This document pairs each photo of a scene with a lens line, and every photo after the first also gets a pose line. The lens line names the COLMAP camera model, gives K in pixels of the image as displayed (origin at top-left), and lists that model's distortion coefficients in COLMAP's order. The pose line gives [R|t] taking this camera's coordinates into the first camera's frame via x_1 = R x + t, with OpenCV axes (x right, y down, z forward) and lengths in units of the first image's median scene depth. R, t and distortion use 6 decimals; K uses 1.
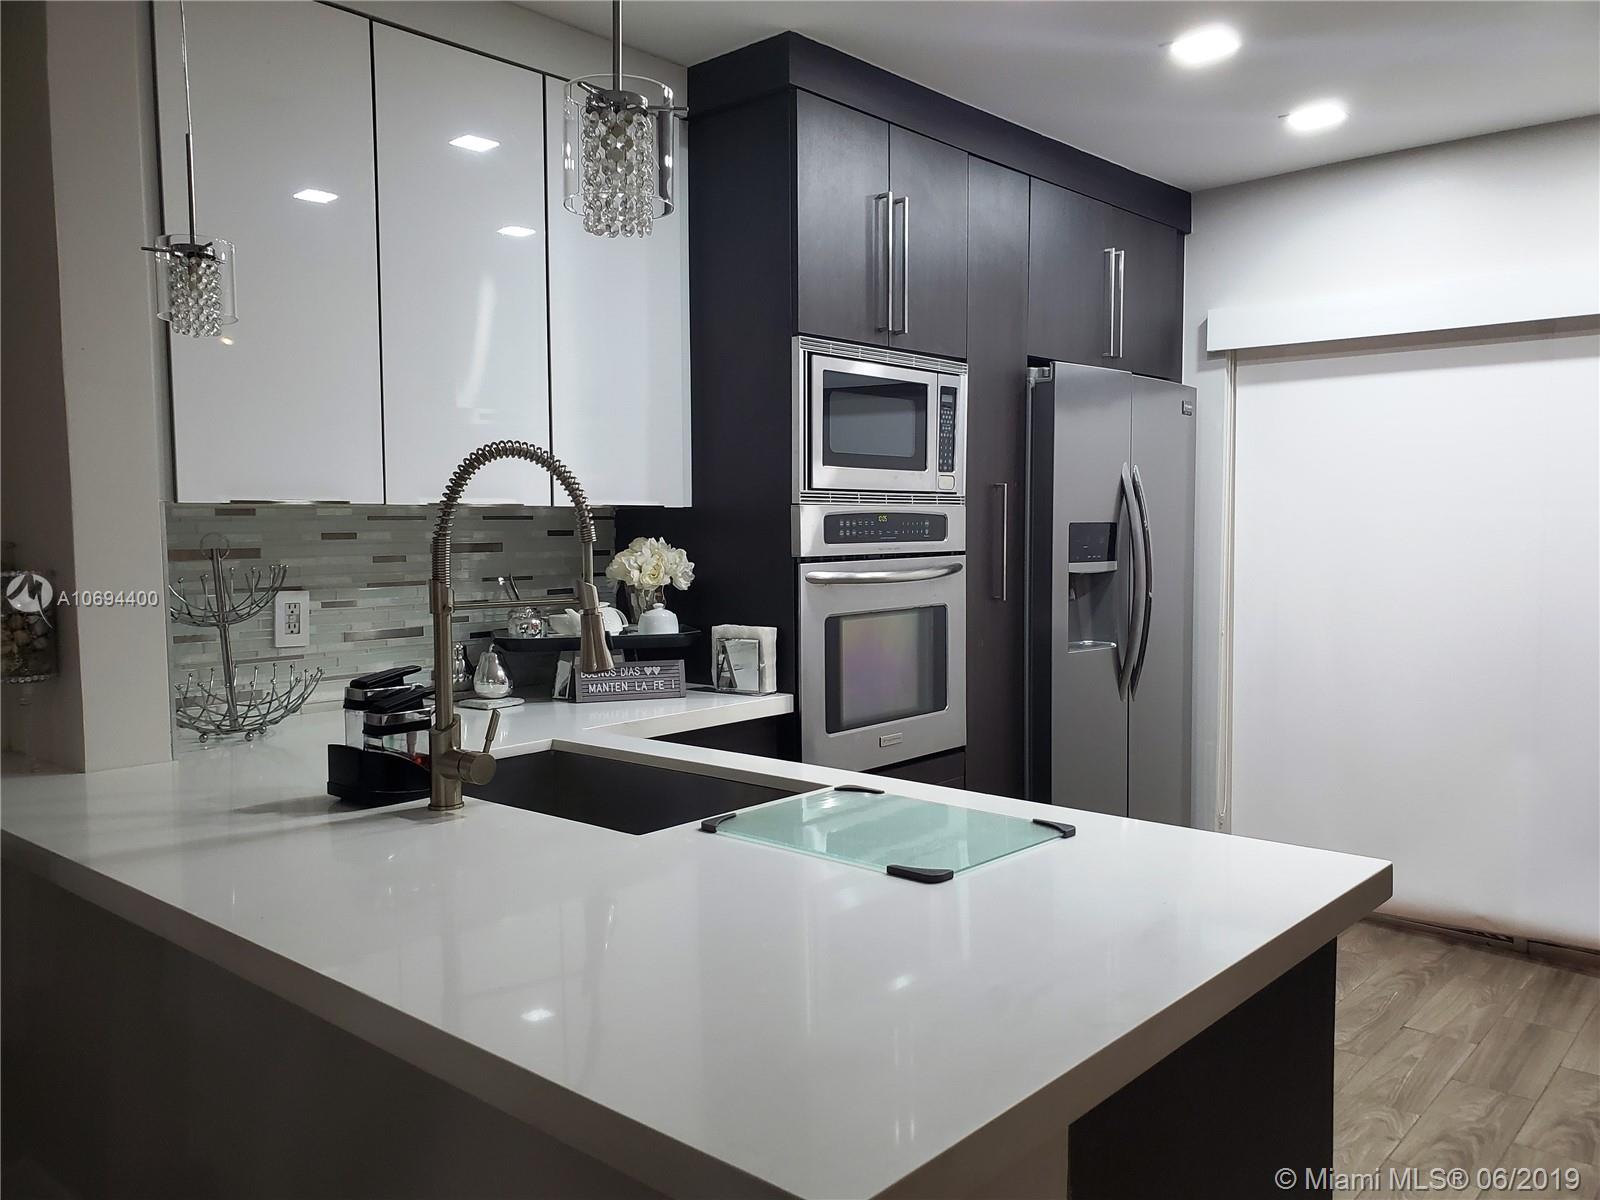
lens RADIAL K [[1241.6, 0, 800.0], [0, 1241.6, 600.0], [0, 0, 1]] dist [-0.005366, -0.004006]
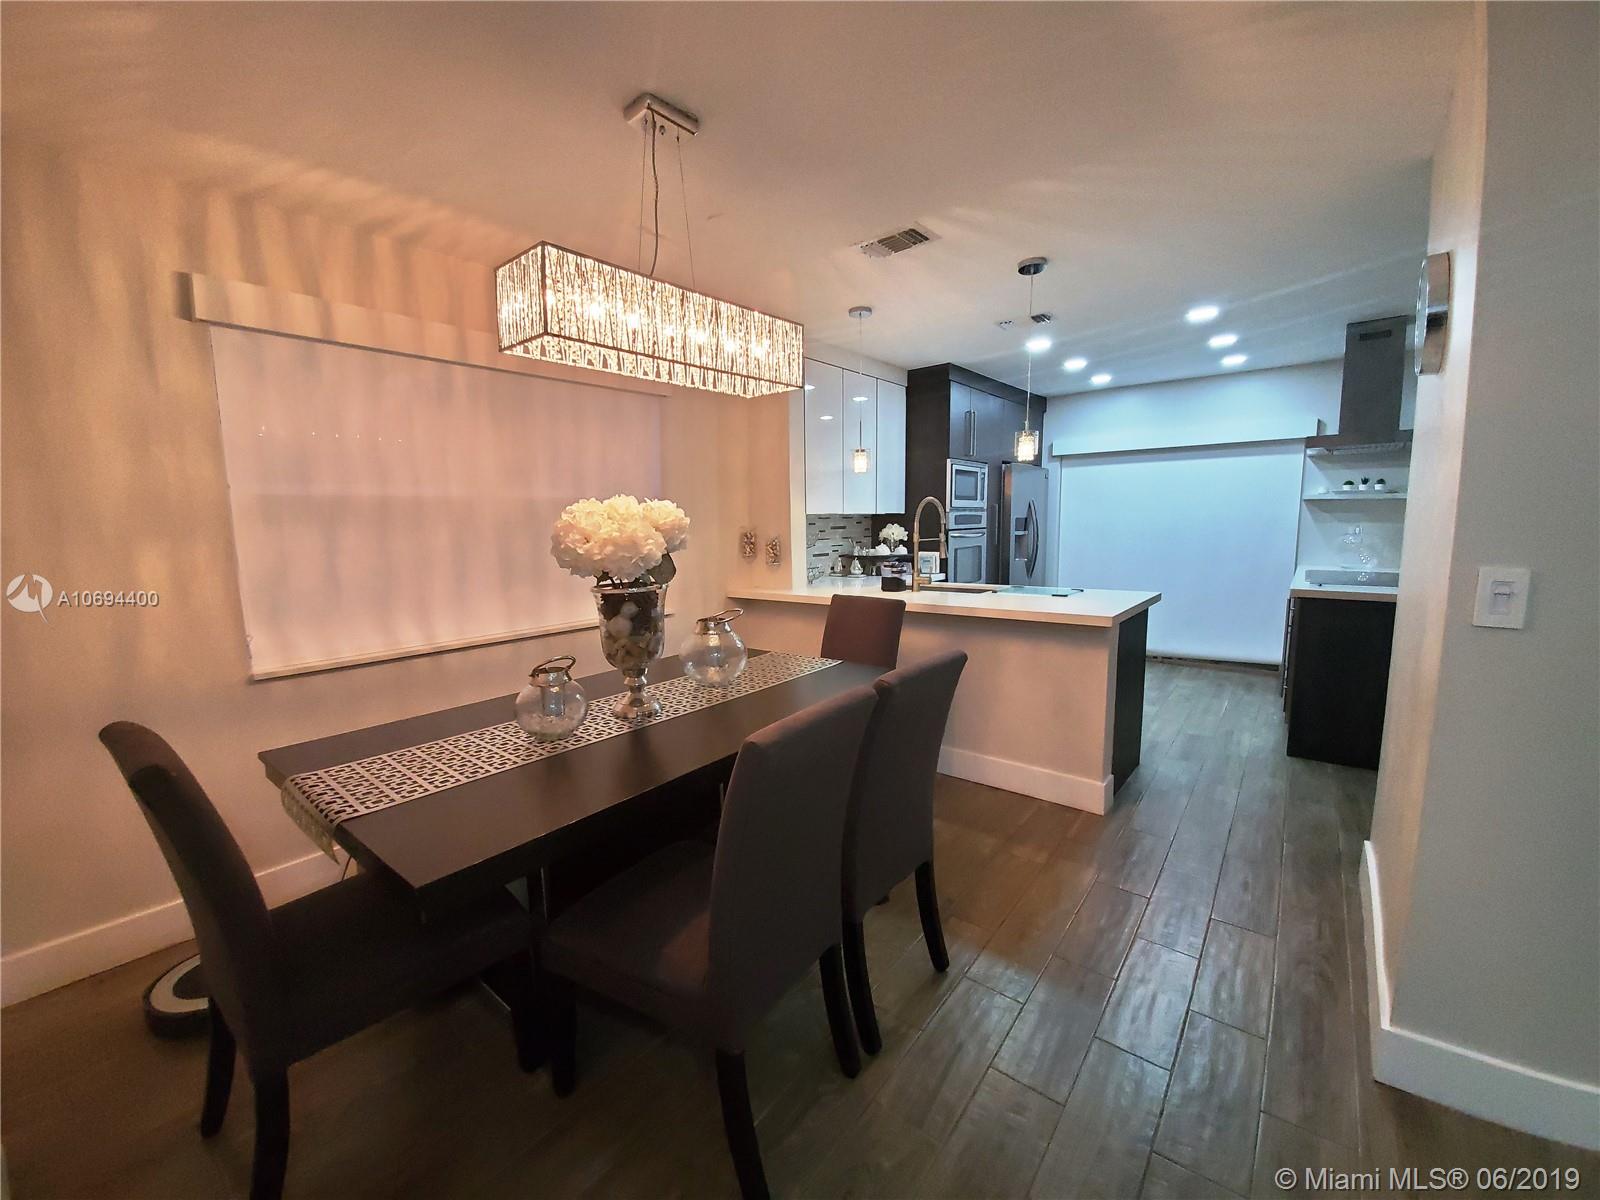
lens RADIAL K [[625.8, 0, 800.0], [0, 625.8, 600.0], [0, 0, 1]] dist [-0.029347, -0.000194]
pose [[0.999042, -0.018966, 0.039438, -0.393262], [0.016506, 0.997952, 0.061803, 0.036256], [-0.040529, -0.061093, 0.997309, -0.511321]]
